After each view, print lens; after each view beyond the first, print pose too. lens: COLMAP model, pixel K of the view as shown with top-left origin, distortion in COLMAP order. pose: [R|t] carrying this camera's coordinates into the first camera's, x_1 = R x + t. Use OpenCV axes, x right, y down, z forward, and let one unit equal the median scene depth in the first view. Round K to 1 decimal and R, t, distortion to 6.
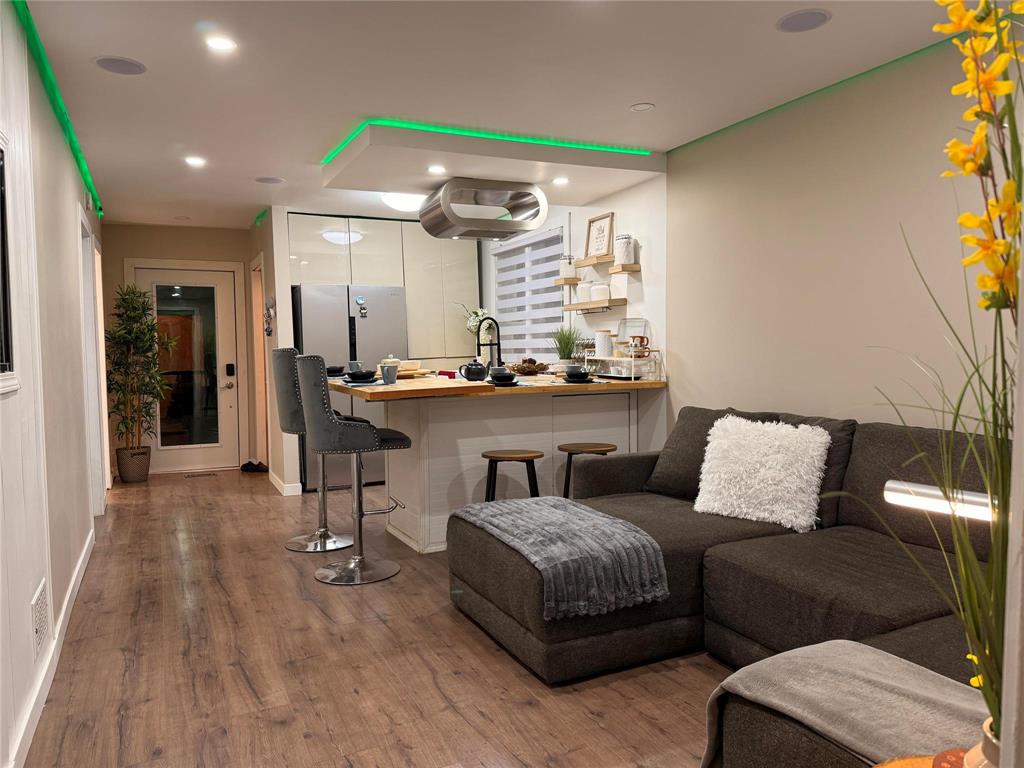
lens RADIAL K [[720.5, 0, 516.5], [0, 720.5, 381.4], [0, 0, 1]] dist [0.107057, -0.141794]
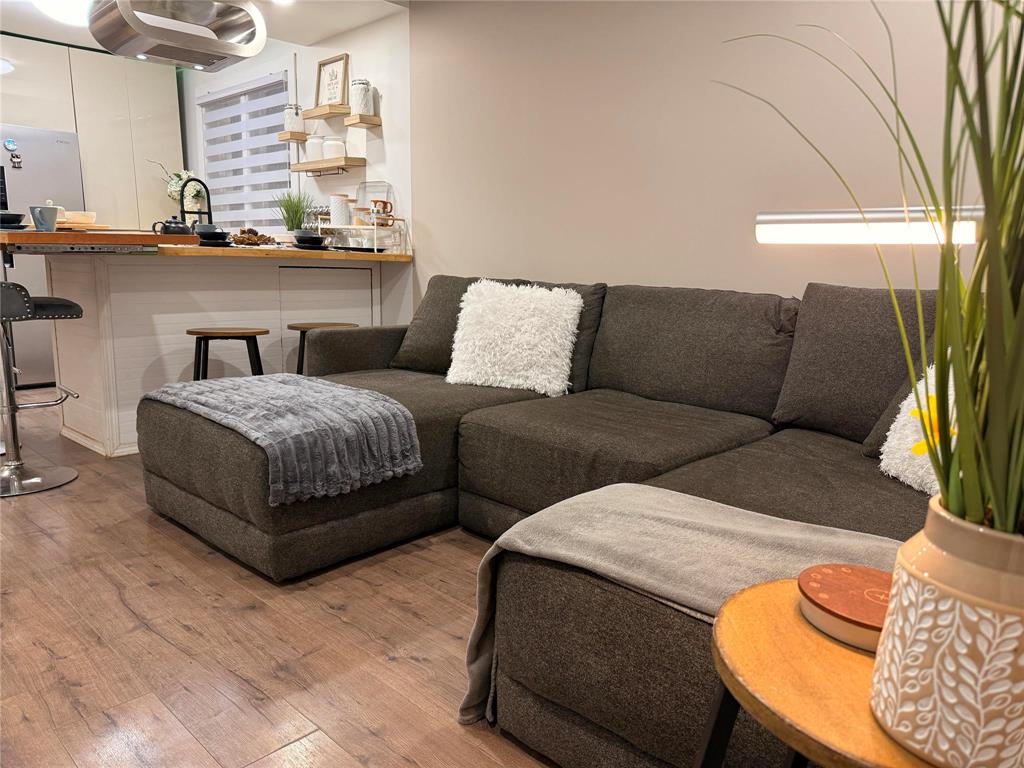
lens RADIAL K [[720.5, 0, 516.5], [0, 720.5, 381.4], [0, 0, 1]] dist [0.107057, -0.141794]
pose [[0.936841, -0.028454, 0.348597, 0.012711], [-0.013857, 0.992883, 0.118283, 0.072319], [-0.349482, -0.115643, 0.929779, 0.137217]]
